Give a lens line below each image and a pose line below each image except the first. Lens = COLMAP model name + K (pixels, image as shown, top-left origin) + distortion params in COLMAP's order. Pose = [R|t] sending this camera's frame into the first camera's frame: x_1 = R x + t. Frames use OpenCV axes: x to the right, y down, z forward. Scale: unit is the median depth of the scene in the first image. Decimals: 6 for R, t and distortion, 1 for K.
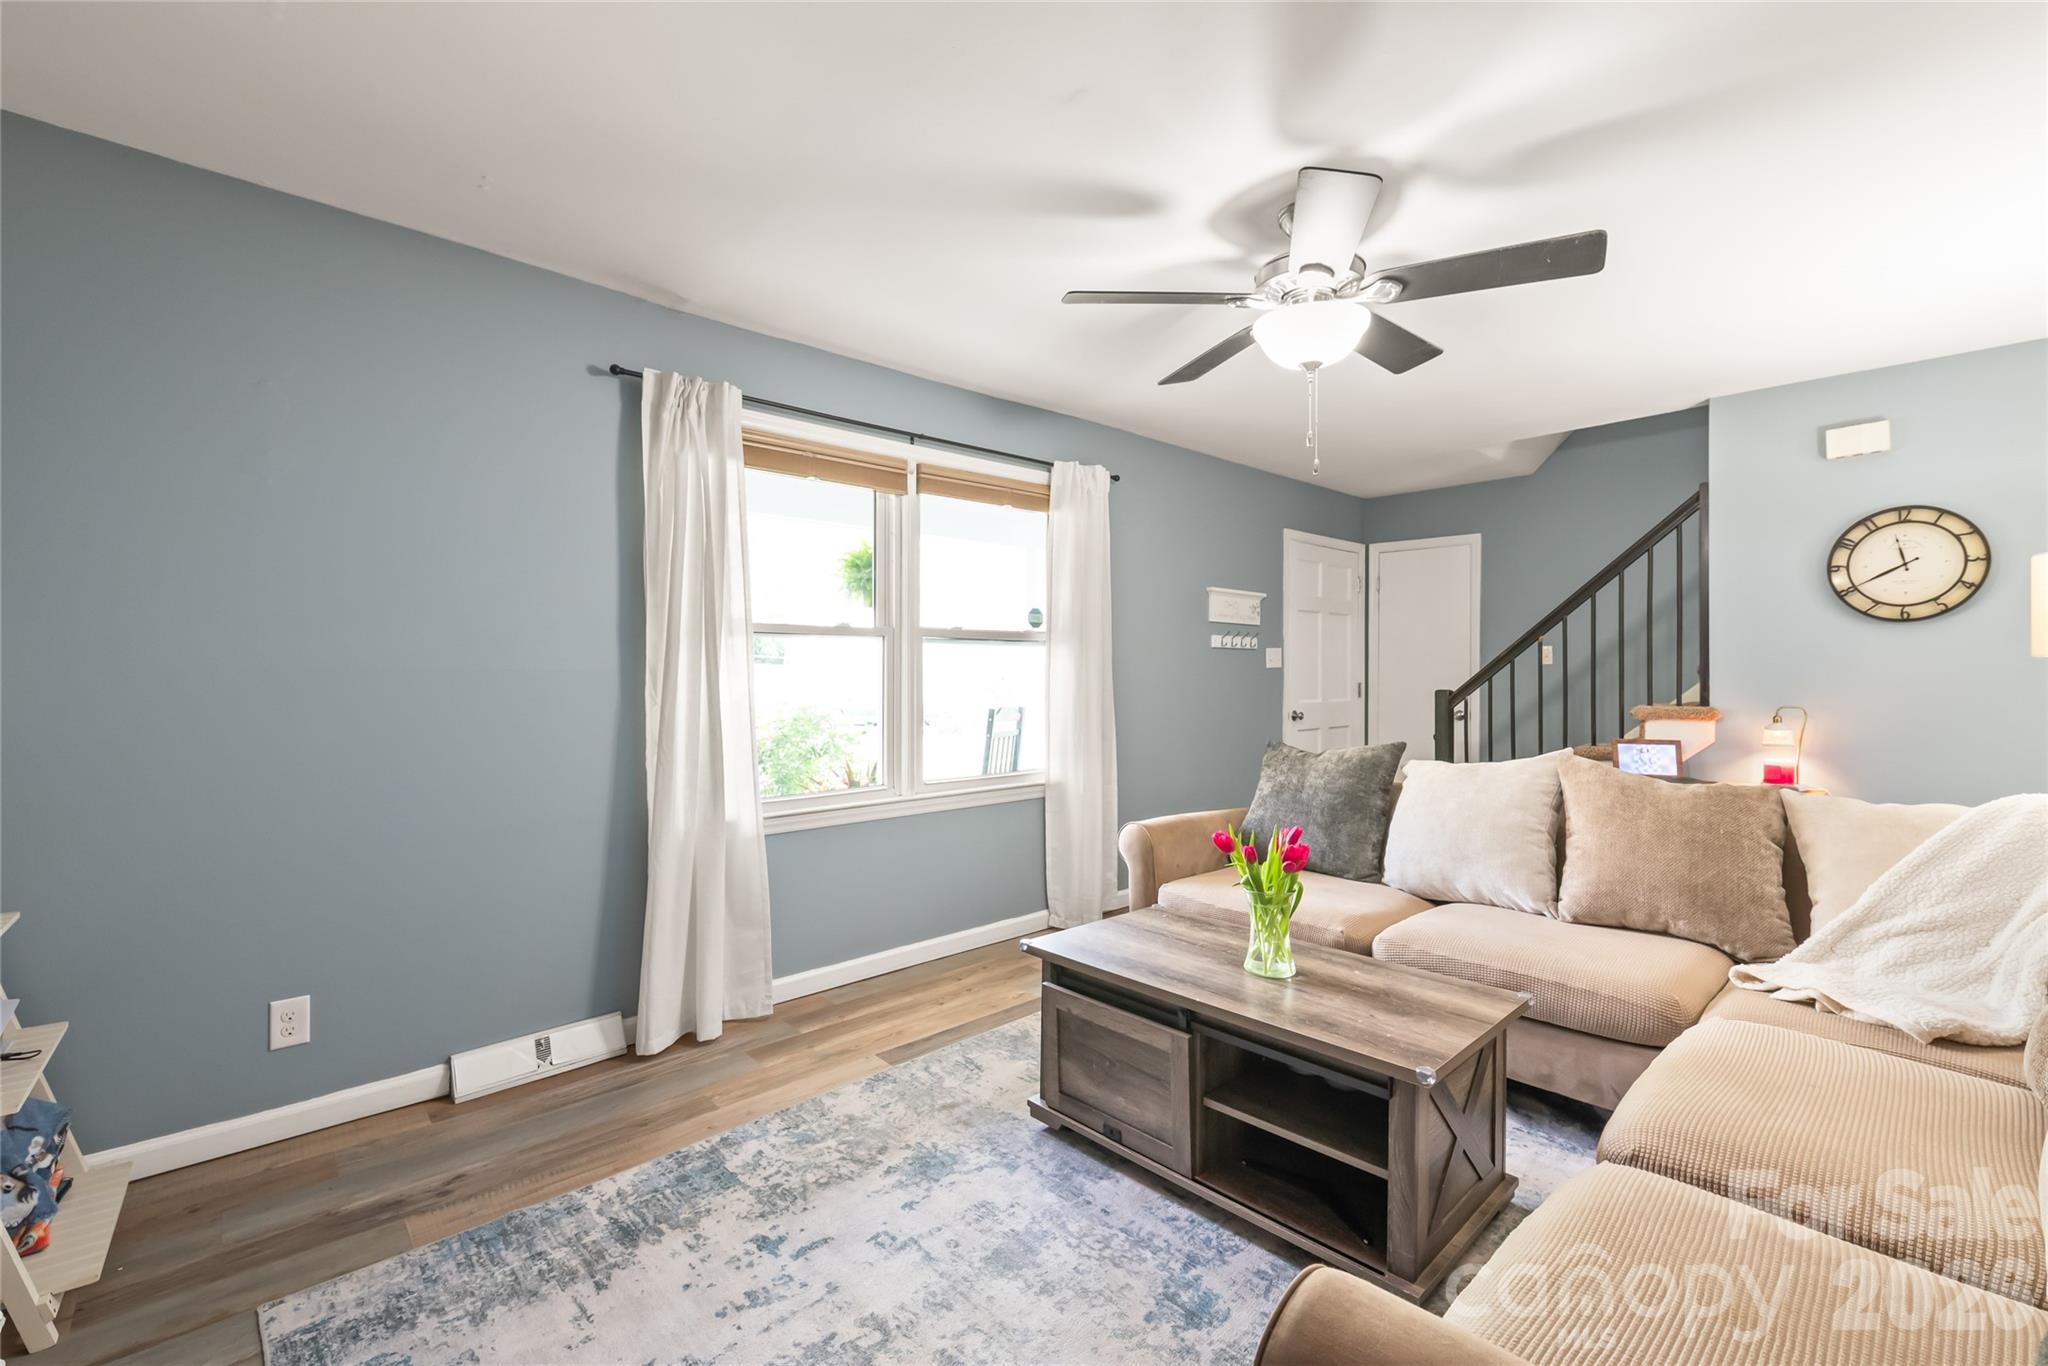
lens RADIAL K [[879.8, 0, 1022.9], [0, 879.8, 677.2], [0, 0, 1]] dist [0.000828, -0.000062]
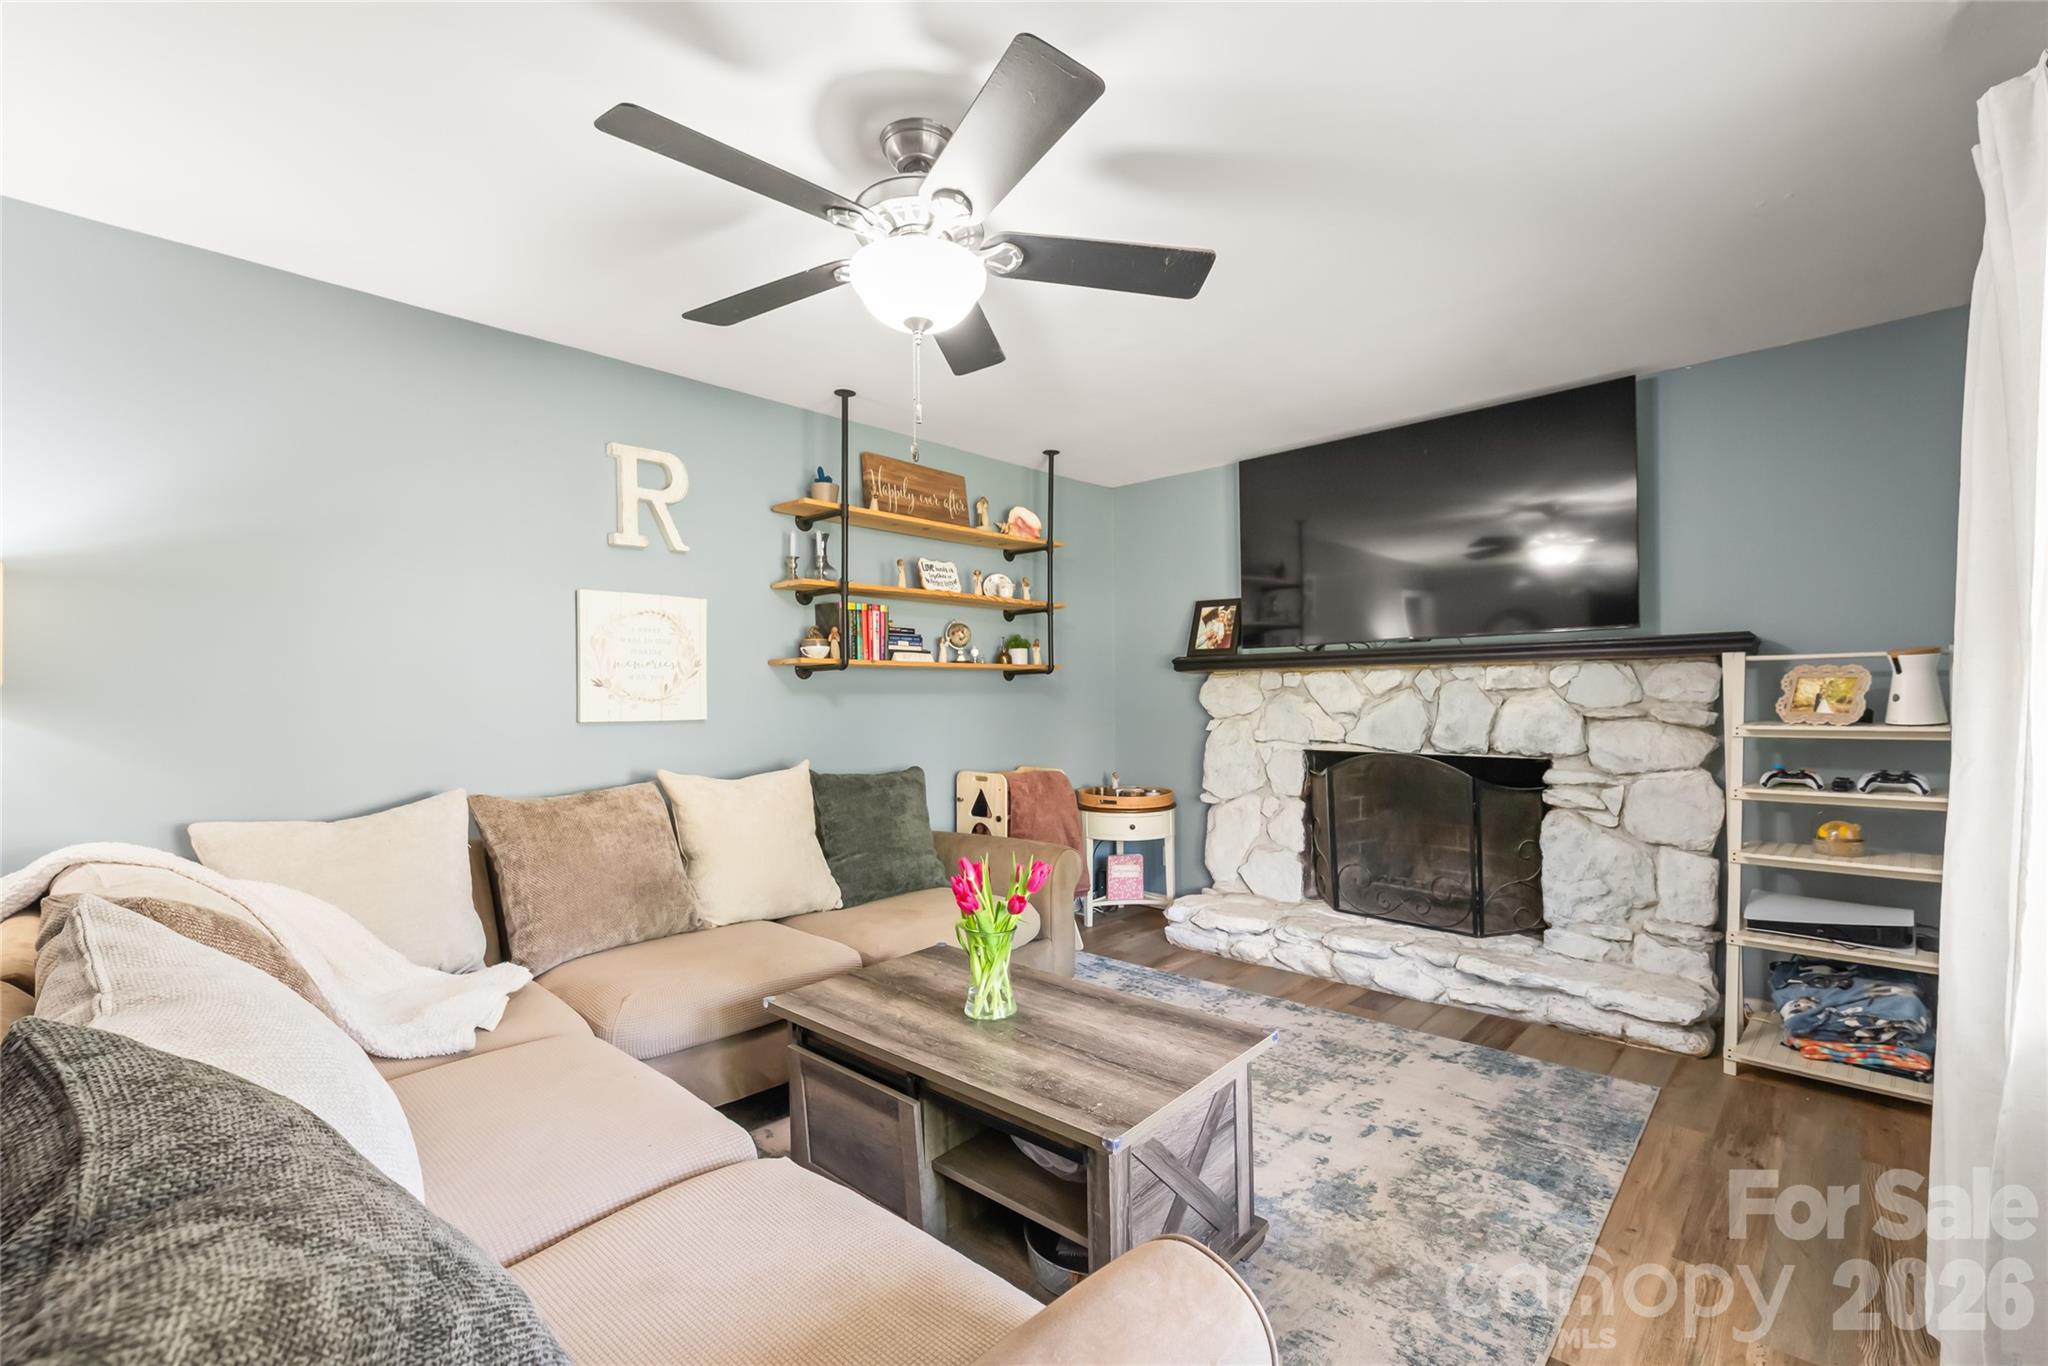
lens RADIAL K [[915.6, 0, 1021.8], [0, 915.6, 686.7], [0, 0, 1]] dist [0.000320, -0.000021]
pose [[-0.997565, 0.007231, -0.069370, 0.327128], [0.007611, 0.999957, -0.005220, -0.013425], [0.069330, -0.005736, -0.997577, 2.078648]]
